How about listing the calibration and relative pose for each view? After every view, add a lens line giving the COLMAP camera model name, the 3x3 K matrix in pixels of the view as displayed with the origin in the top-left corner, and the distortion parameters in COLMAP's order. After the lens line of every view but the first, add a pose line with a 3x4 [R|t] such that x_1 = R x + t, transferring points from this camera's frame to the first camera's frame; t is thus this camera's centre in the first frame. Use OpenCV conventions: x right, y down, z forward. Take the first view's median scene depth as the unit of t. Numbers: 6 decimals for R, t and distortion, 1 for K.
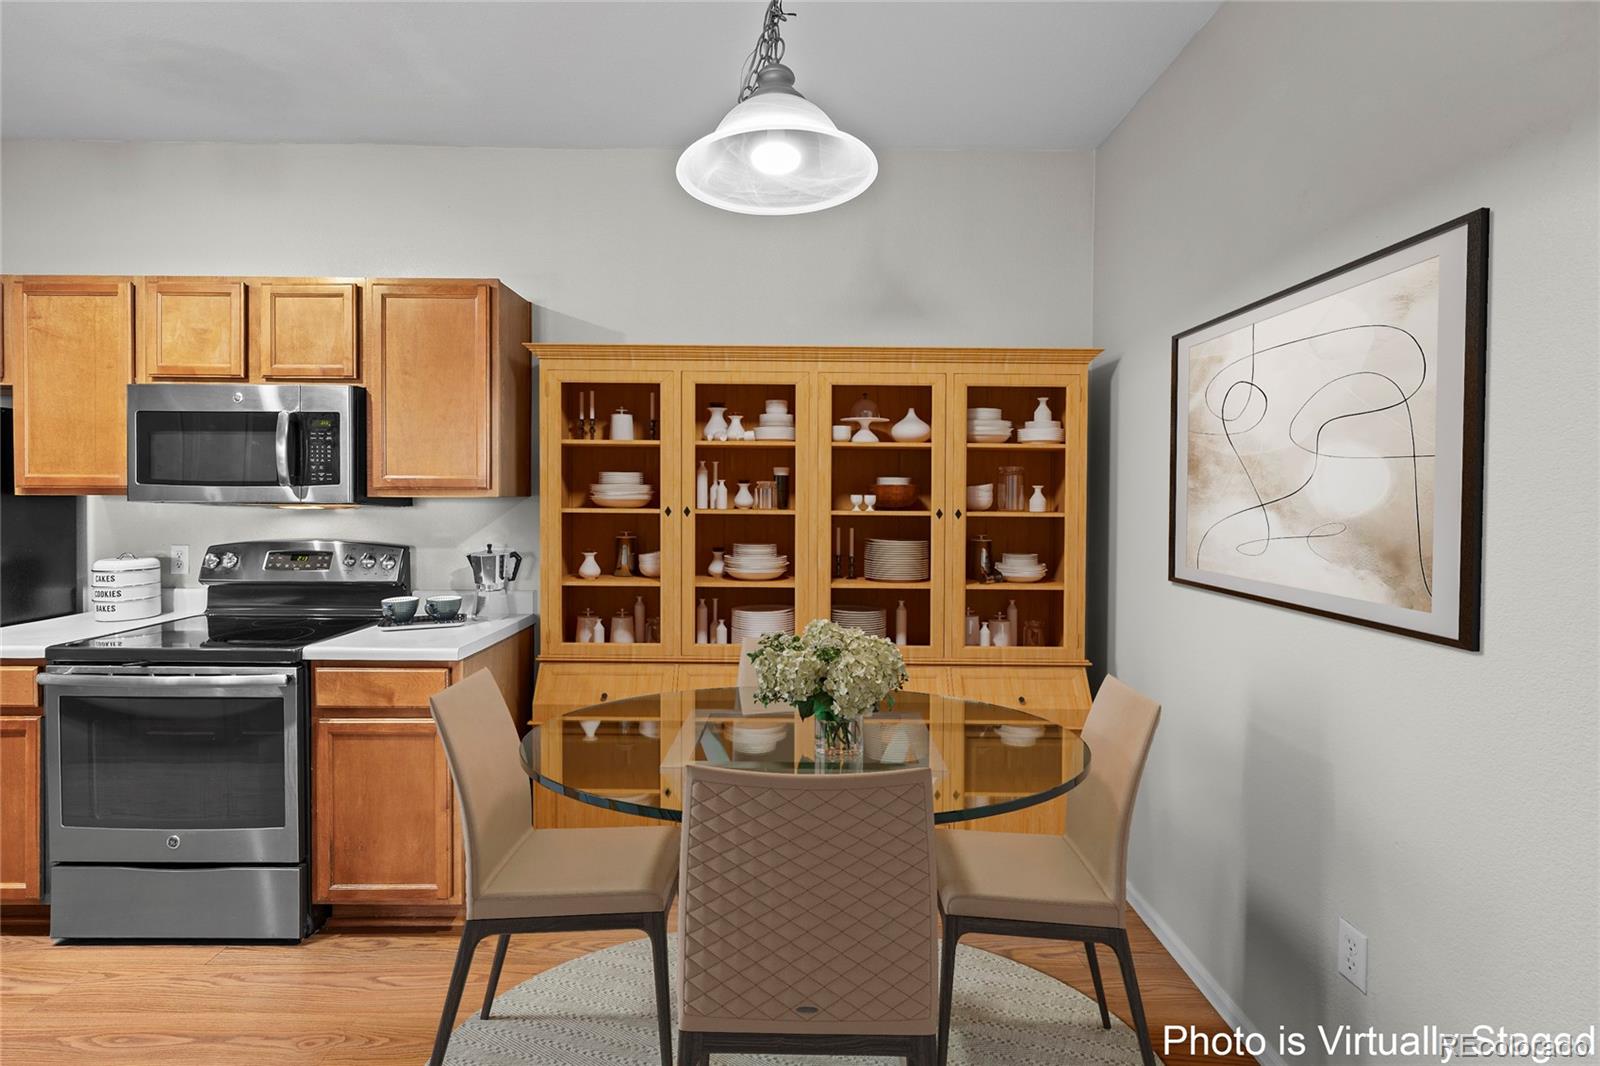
lens RADIAL K [[711.4, 0, 799.7], [0, 711.4, 501.1], [0, 0, 1]] dist [0.002001, 0.000224]
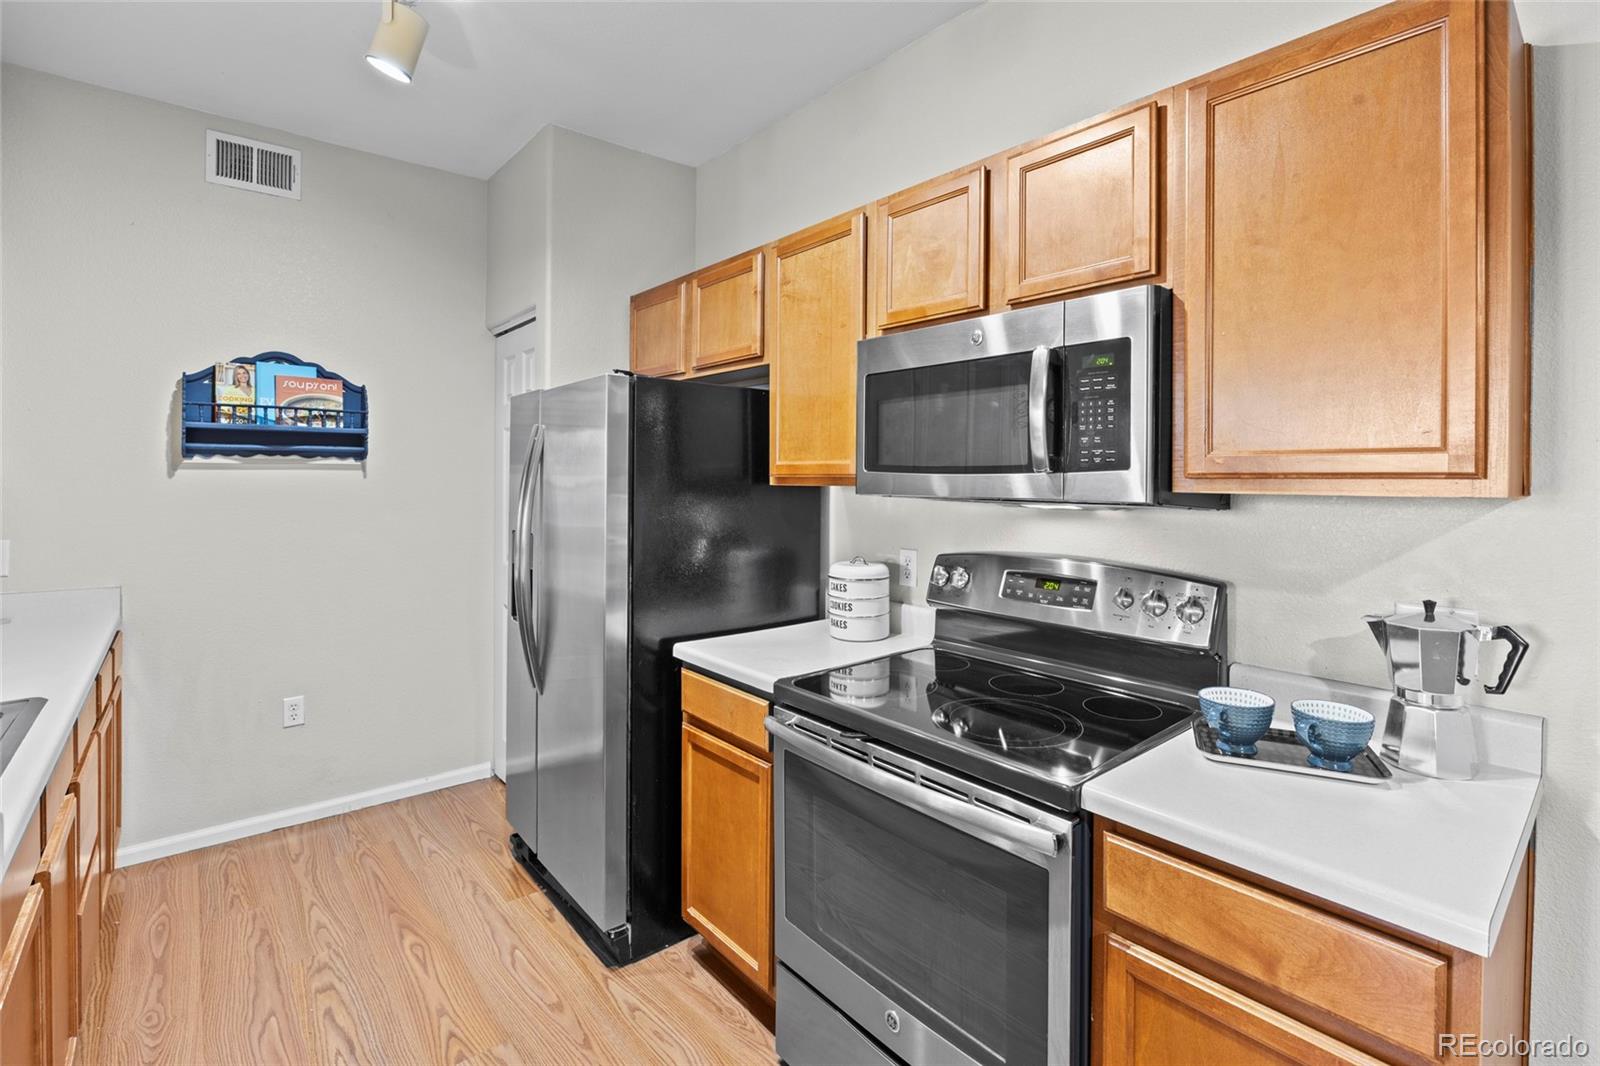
lens RADIAL K [[729.3, 0, 797.8], [0, 729.3, 481.4], [0, 0, 1]] dist [-0.015464, 0.000036]
pose [[0.641848, 0.002165, -0.766829, -0.373659], [-0.012406, 0.999894, -0.007561, -0.006781], [0.766732, 0.014366, 0.641807, 0.438685]]
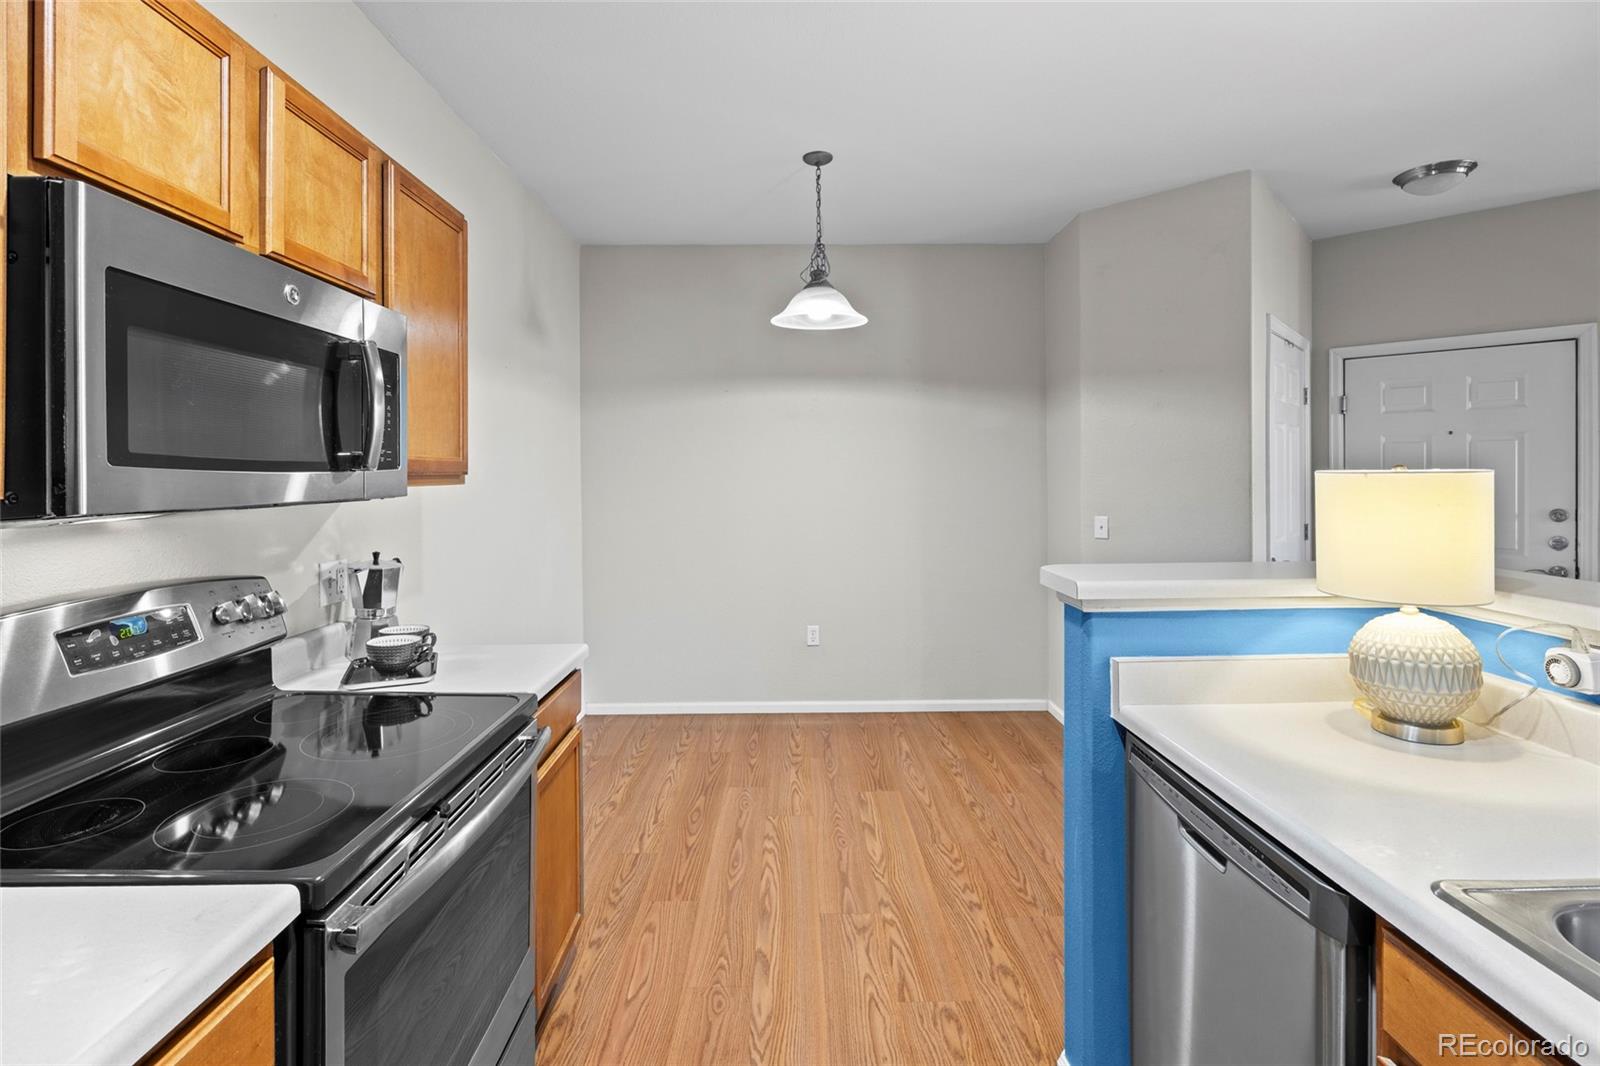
lens RADIAL K [[733.7, 0, 793.3], [0, 733.7, 463.4], [0, 0, 1]] dist [-0.013632, 0.000310]
pose [[0.001296, 0.007555, 0.999971, -1.267984], [0.018635, 0.999798, -0.007578, -0.015780], [-0.999826, 0.018644, 0.001155, 0.631377]]
